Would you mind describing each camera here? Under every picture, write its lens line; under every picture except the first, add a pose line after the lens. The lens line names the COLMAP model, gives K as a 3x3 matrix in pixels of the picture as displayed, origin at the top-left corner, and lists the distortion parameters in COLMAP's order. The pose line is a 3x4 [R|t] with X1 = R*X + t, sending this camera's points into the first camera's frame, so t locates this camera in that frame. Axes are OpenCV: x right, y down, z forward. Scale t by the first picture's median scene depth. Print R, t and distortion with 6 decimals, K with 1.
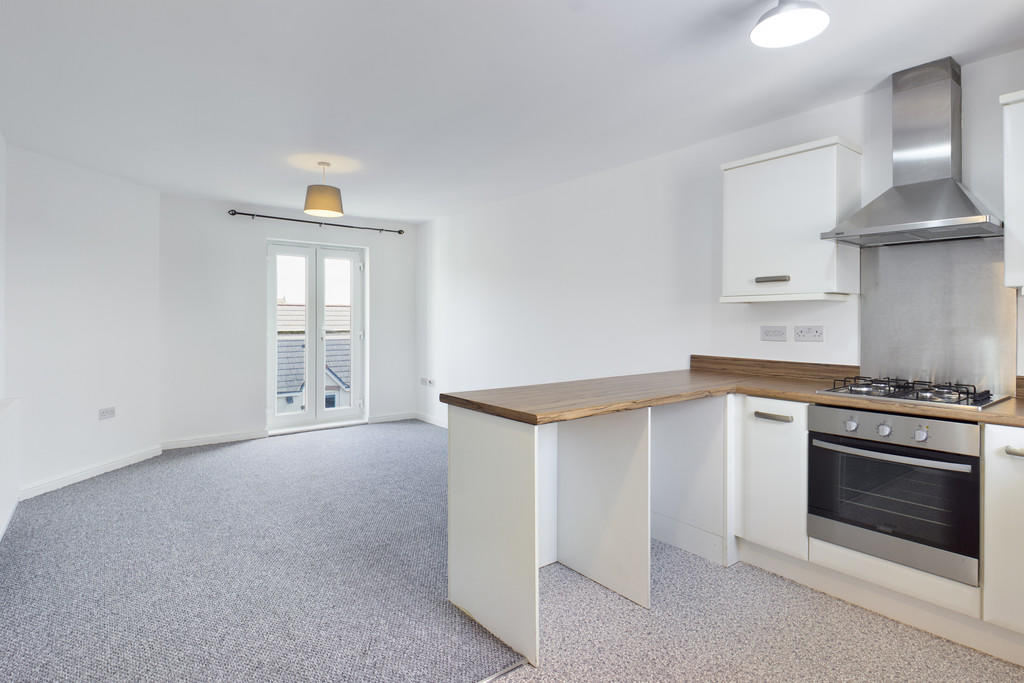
lens RADIAL K [[531.9, 0, 511.6], [0, 531.9, 322.7], [0, 0, 1]] dist [-0.001812, -0.001340]
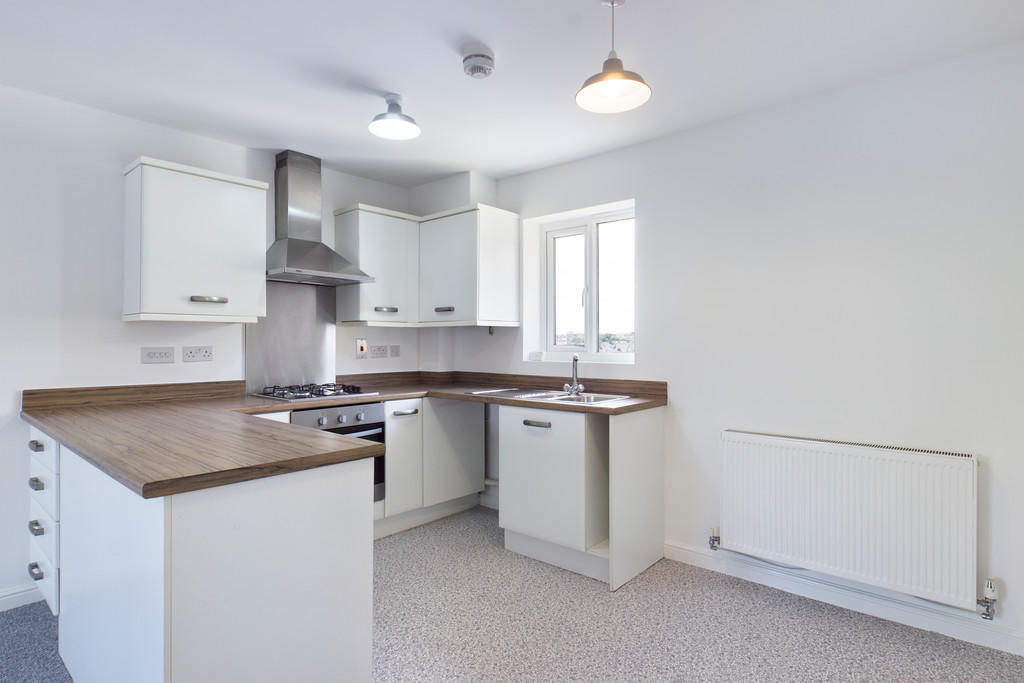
lens RADIAL K [[533.6, 0, 509.6], [0, 533.6, 337.2], [0, 0, 1]] dist [-0.001640, -0.001280]
pose [[-0.189659, 0.008678, 0.981812, -0.430145], [0.006176, 0.999952, -0.007645, -0.000106], [-0.981831, 0.004613, -0.189704, 0.462570]]
